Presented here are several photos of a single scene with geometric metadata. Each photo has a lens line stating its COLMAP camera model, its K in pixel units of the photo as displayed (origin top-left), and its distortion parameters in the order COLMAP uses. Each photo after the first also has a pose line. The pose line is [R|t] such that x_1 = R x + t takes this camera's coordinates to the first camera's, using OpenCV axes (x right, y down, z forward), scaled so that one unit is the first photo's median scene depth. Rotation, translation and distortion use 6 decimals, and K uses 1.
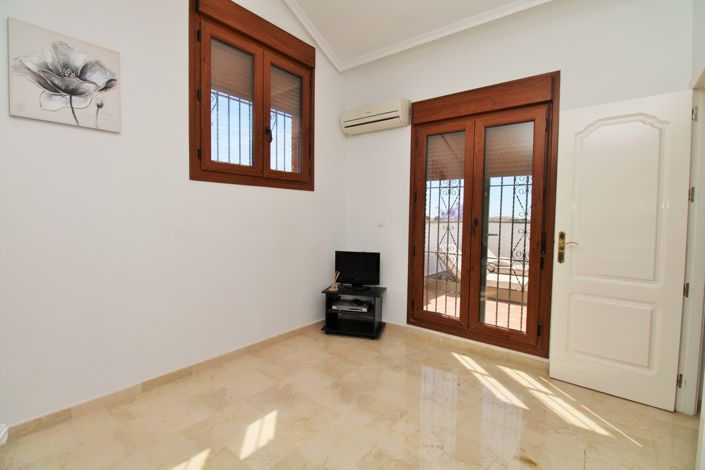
lens RADIAL K [[328.0, 0, 353.1], [0, 328.0, 231.1], [0, 0, 1]] dist [-0.009199, -0.005311]
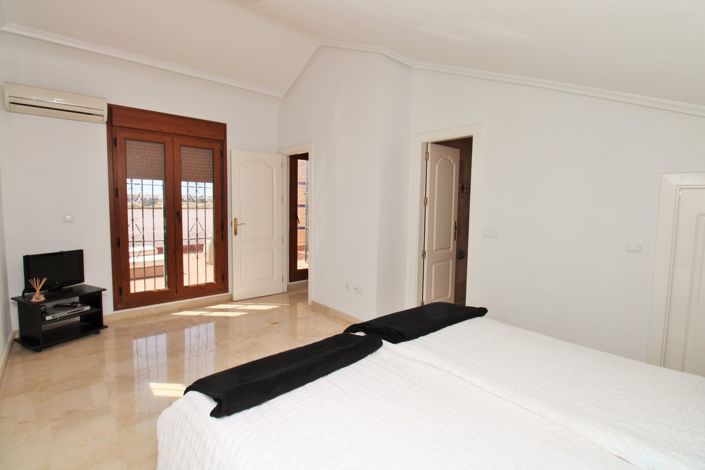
lens RADIAL K [[328.0, 0, 352.8], [0, 328.0, 232.2], [0, 0, 1]] dist [-0.009199, -0.005311]
pose [[0.171581, -0.096019, 0.980480, -0.807640], [0.039369, 0.995112, 0.090563, -0.044675], [-0.984383, 0.023062, 0.174523, 0.045206]]
